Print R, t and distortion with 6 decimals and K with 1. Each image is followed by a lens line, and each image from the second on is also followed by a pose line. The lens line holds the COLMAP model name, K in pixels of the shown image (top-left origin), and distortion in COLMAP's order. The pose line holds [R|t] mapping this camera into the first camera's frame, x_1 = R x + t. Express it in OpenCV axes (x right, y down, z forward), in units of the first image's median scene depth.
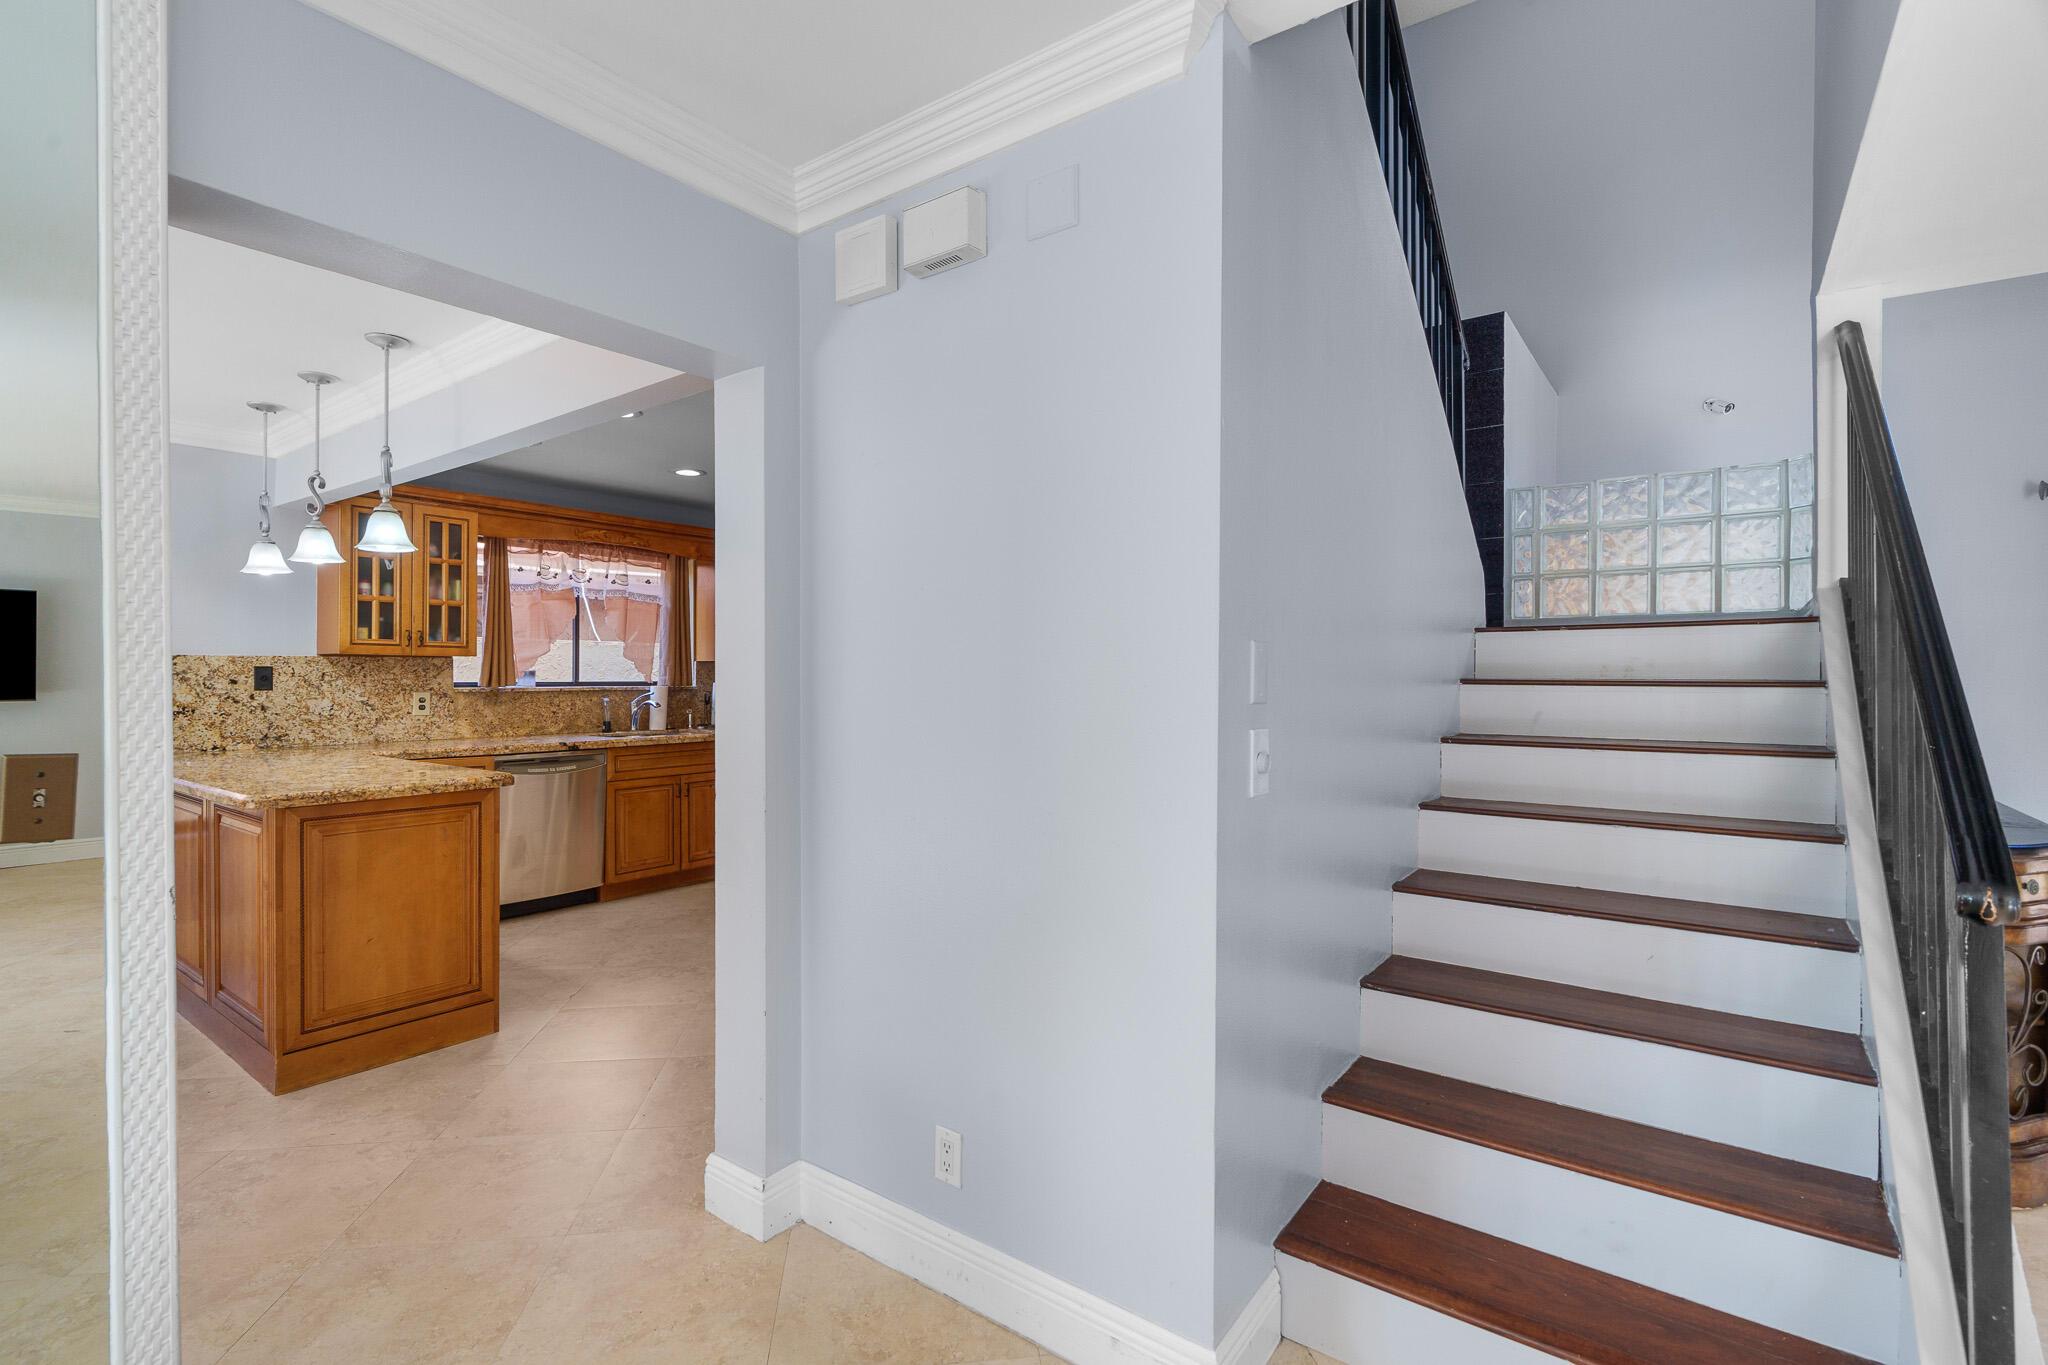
lens RADIAL K [[929.7, 0, 1031.7], [0, 929.7, 685.0], [0, 0, 1]] dist [-0.008188, 0.004844]
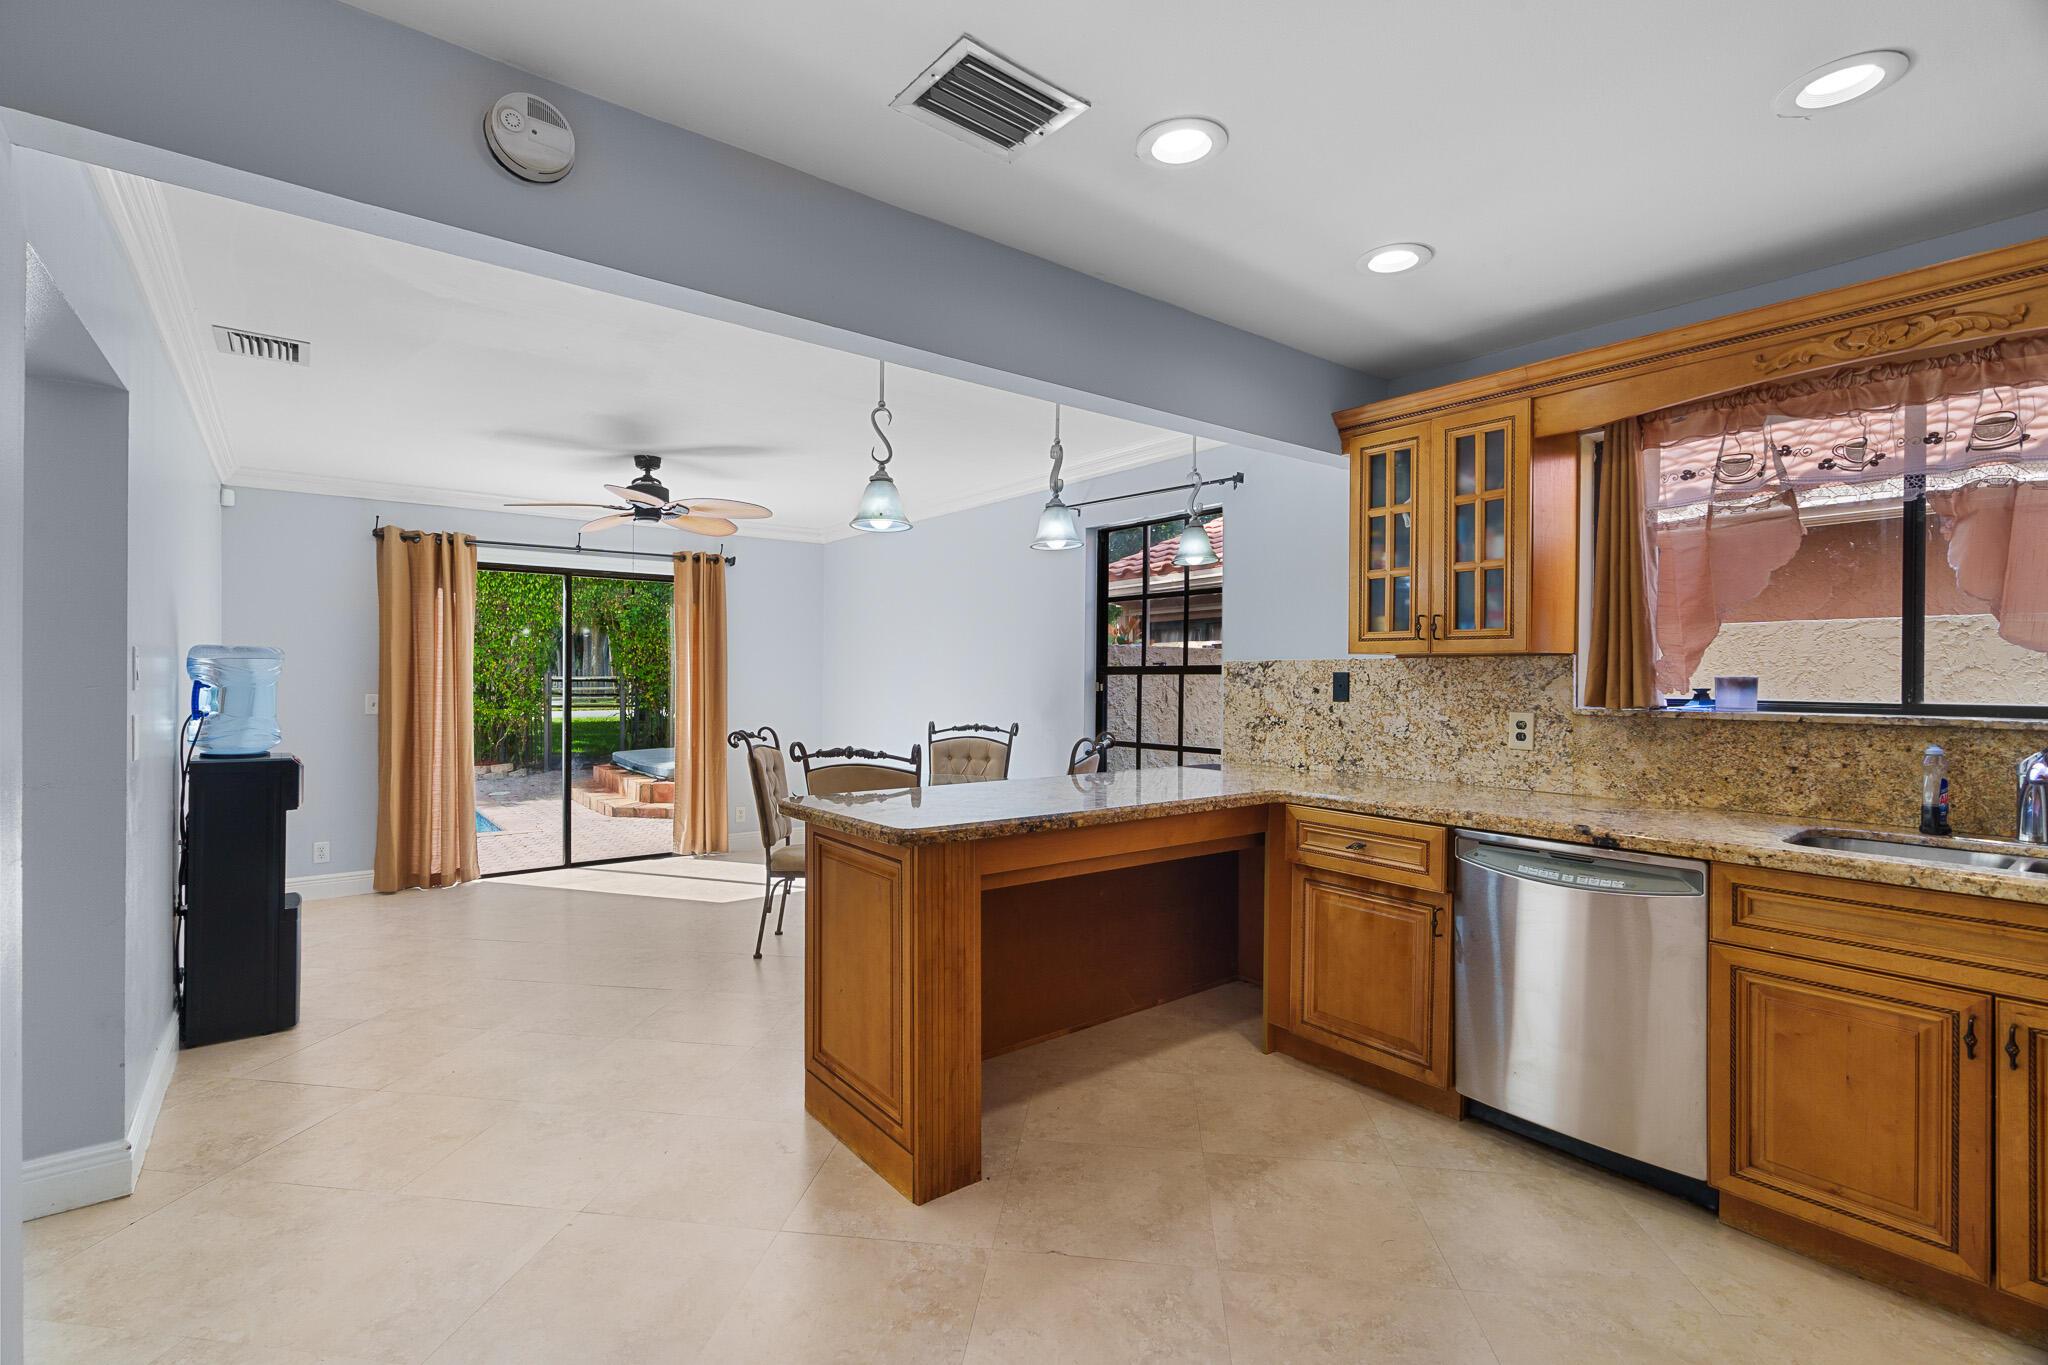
lens RADIAL K [[929.7, 0, 1009.5], [0, 929.7, 682.6], [0, 0, 1]] dist [-0.008188, 0.004844]
pose [[-0.283226, -0.001347, -0.959052, 0.039598], [-0.020801, 0.999772, 0.004739, -0.008362], [0.958828, 0.021292, -0.283189, 0.897622]]
